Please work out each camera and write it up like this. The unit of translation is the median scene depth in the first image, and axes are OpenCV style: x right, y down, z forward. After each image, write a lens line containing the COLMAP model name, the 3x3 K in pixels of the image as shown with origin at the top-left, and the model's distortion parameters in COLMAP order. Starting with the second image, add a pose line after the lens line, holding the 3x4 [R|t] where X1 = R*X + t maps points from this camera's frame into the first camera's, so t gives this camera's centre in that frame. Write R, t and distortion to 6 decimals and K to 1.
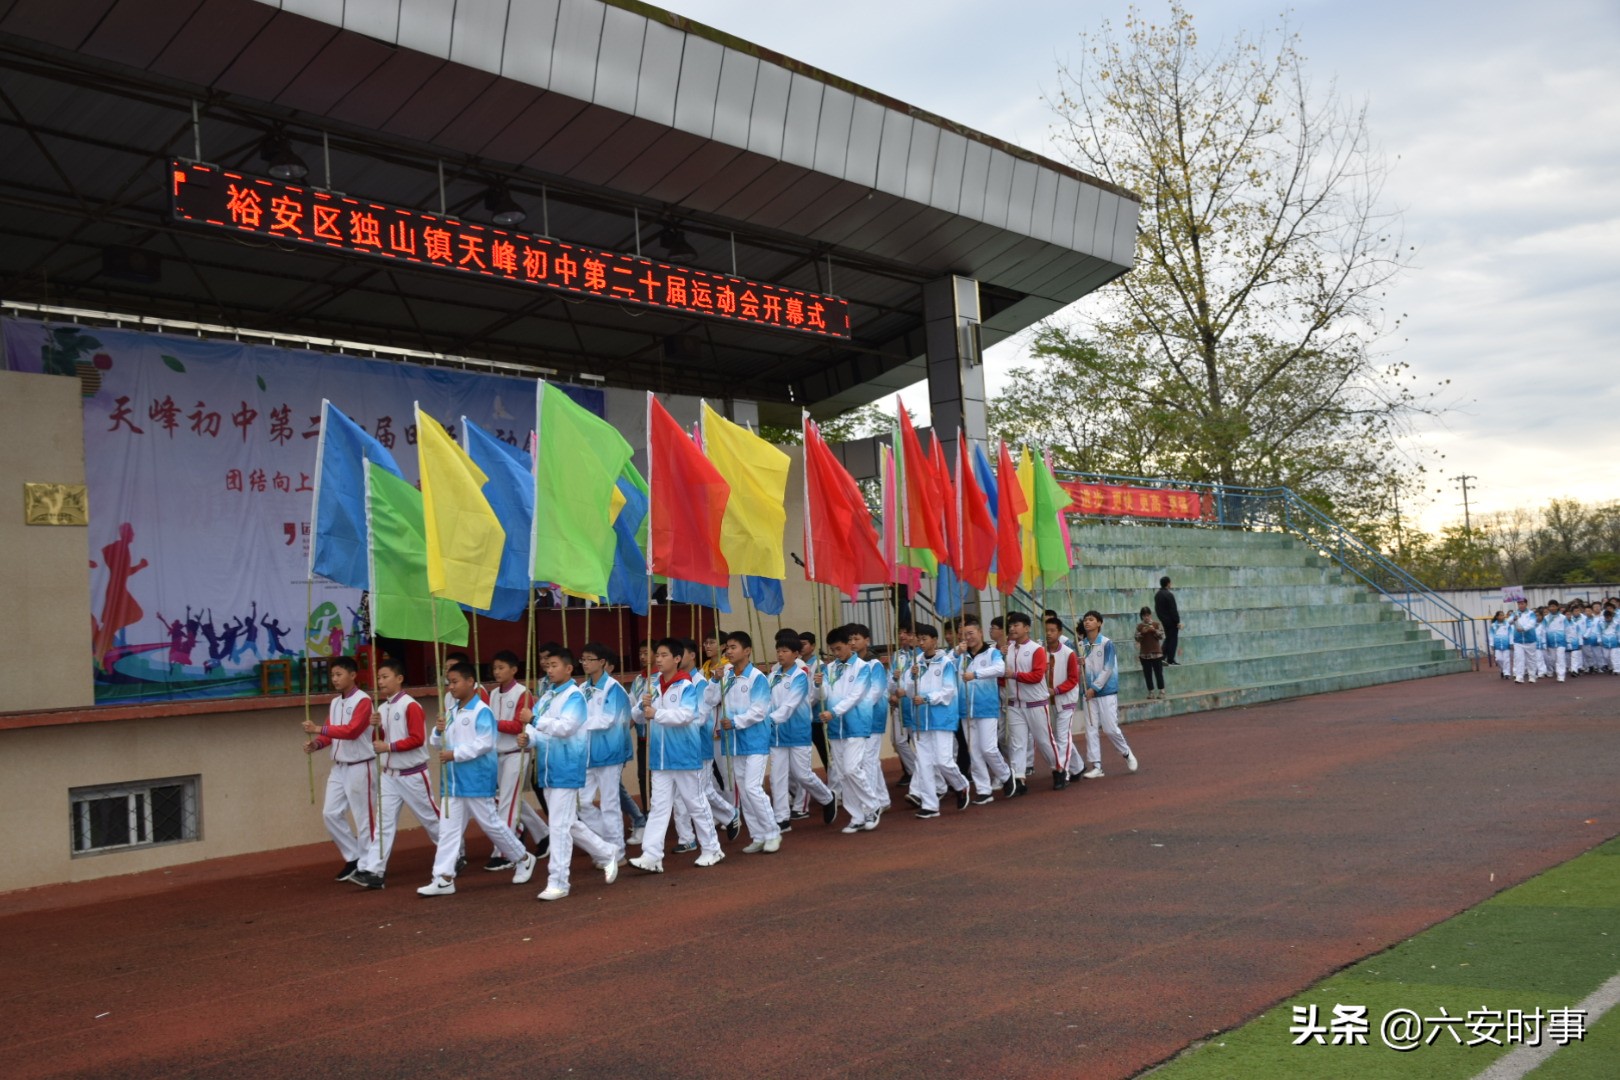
lens RADIAL K [[1763.0, 0, 810.0], [0, 1763.0, 540.0], [0, 0, 1]] dist [-0.009452, 0.275829]
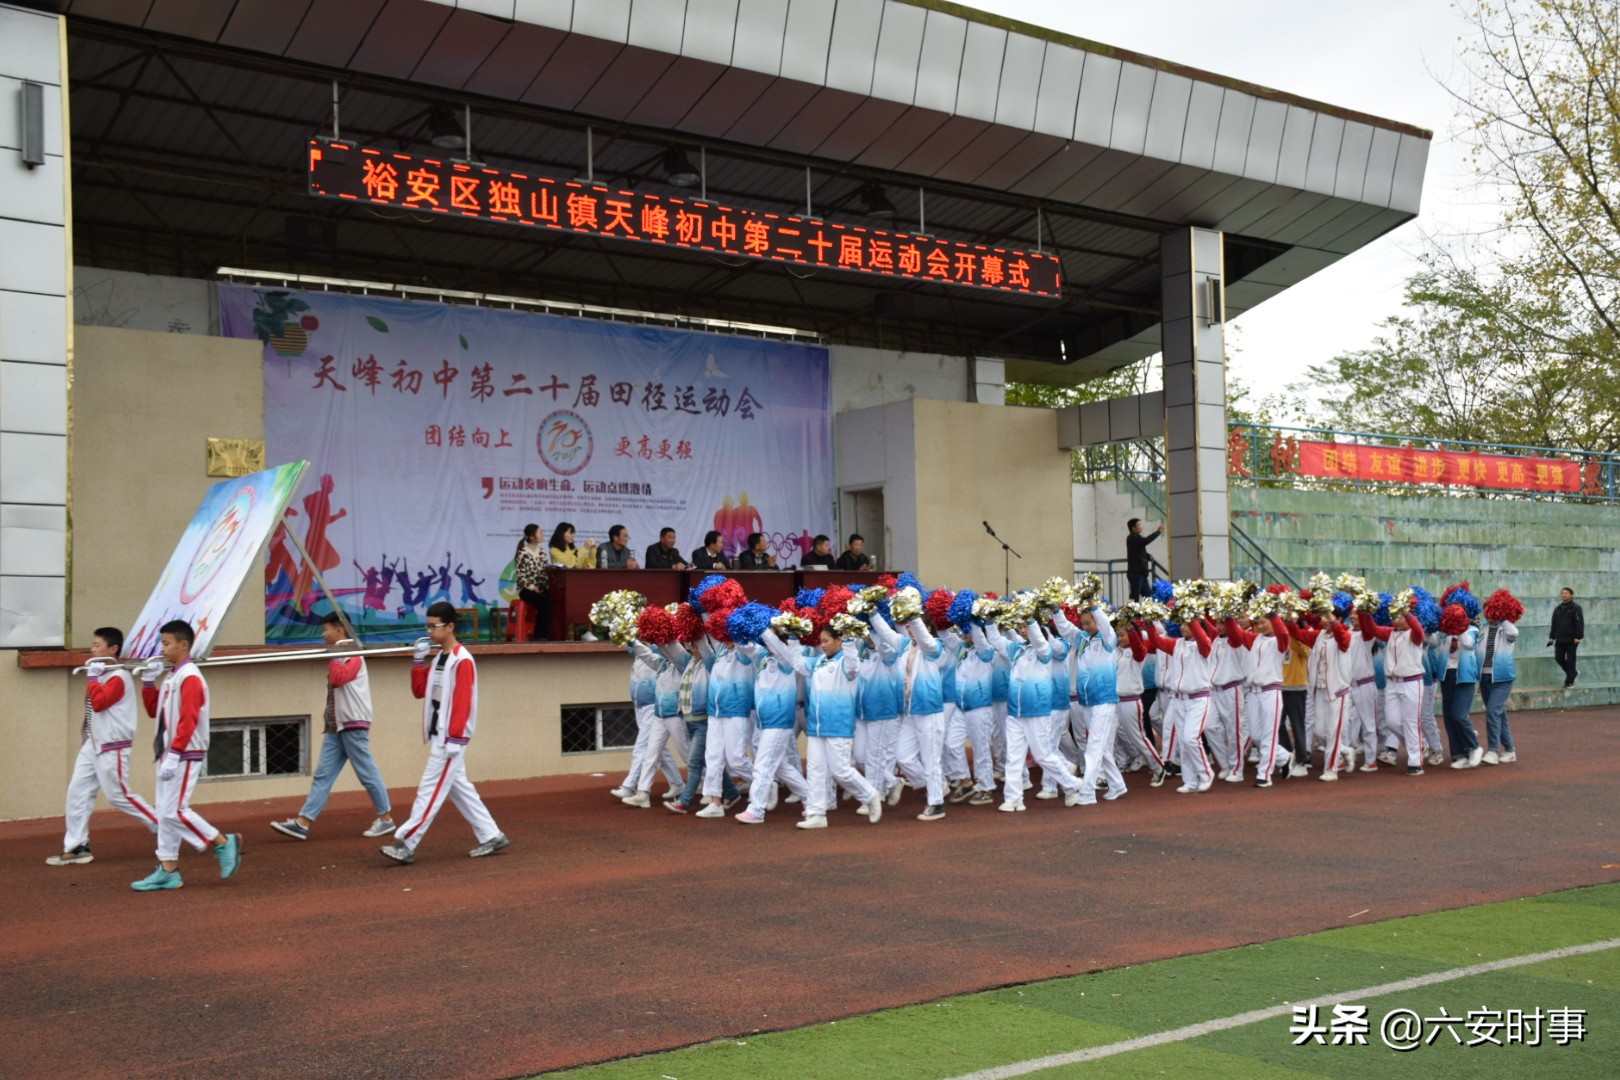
lens RADIAL K [[1879.0, 0, 810.0], [0, 1879.0, 540.0], [0, 0, 1]] dist [0.013430, 0.322345]
pose [[0.963736, 0.035806, -0.264444, 0.189585], [-0.028155, 0.999070, 0.032666, -0.014986], [0.265368, -0.024036, 0.963848, -0.016473]]
